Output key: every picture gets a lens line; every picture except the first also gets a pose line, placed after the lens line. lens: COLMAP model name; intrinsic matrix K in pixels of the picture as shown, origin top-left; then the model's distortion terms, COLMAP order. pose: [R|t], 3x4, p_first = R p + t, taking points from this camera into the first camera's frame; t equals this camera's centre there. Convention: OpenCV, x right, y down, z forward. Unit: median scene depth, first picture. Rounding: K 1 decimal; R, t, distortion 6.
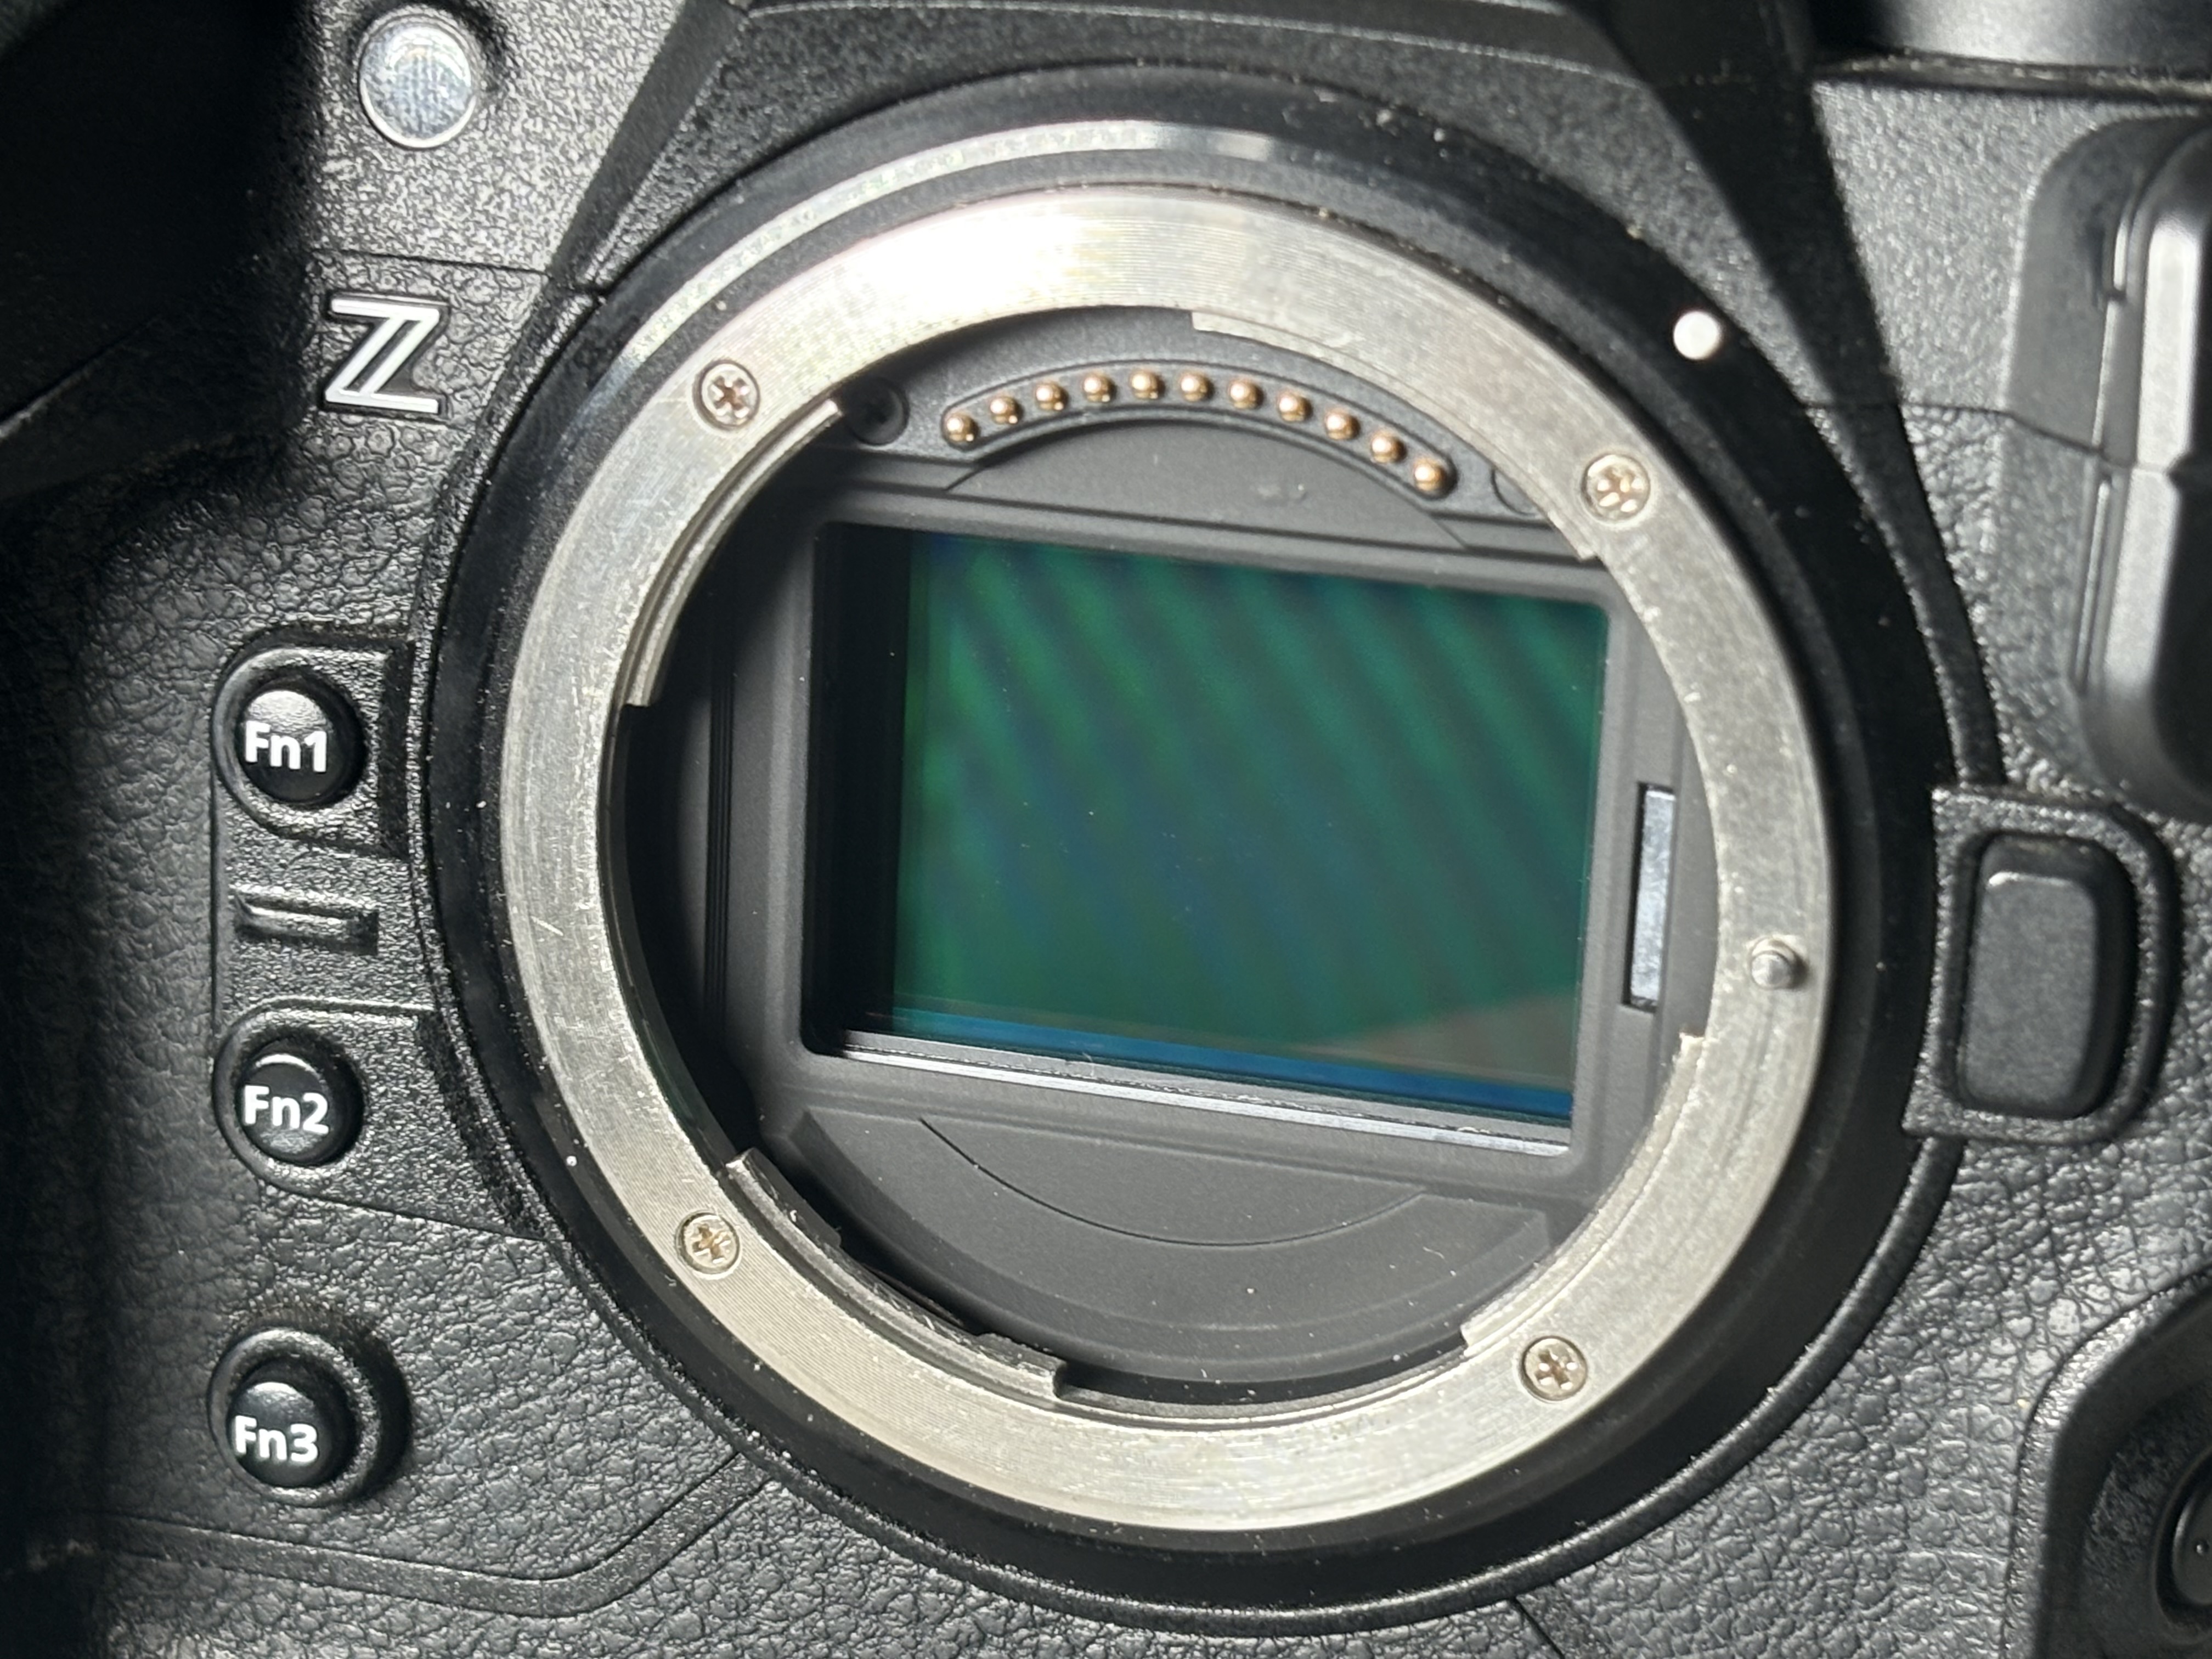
lens RADIAL K [[5306.4, 0, 1106.0], [0, 5306.4, 829.5], [0, 0, 1]] dist [0.205787, -0.724266]
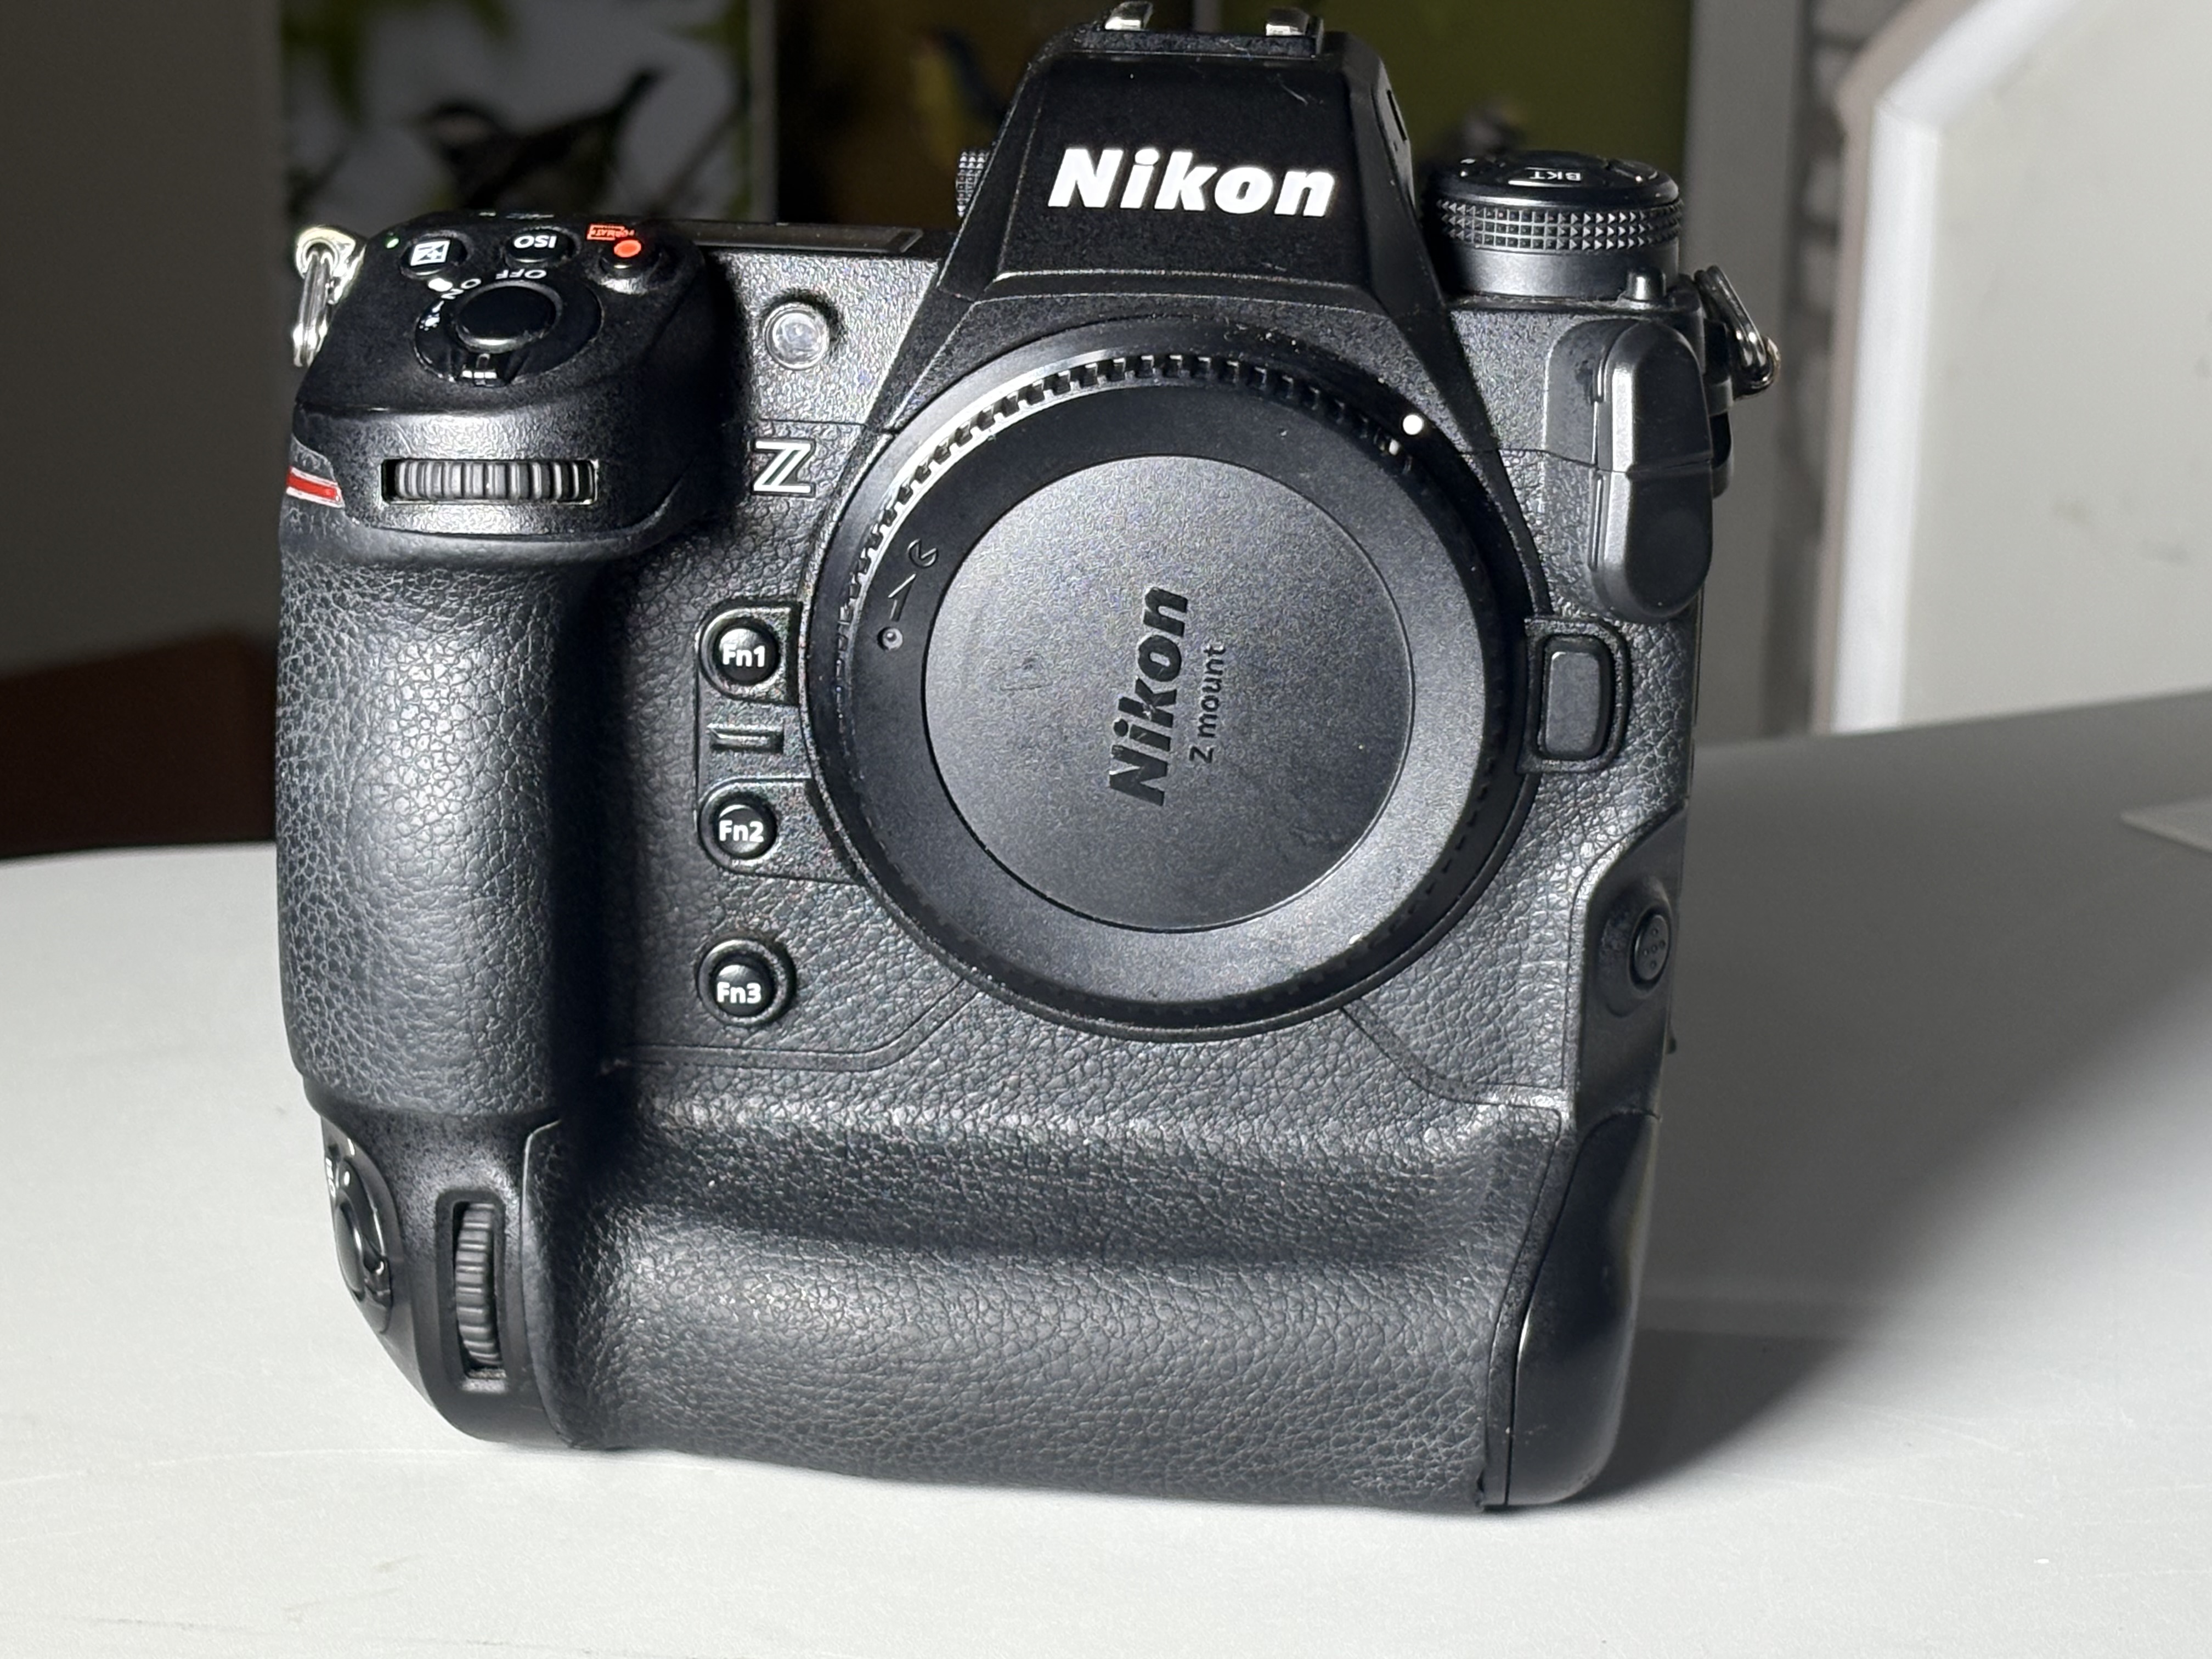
lens RADIAL K [[5306.4, 0, 1106.0], [0, 5306.4, 829.5], [0, 0, 1]] dist [0.205787, -0.724266]
pose [[0.973844, -0.073716, 0.214927, -0.474498], [0.074256, 0.997224, 0.005573, 0.052373], [-0.214741, 0.010532, 0.976614, -1.087774]]
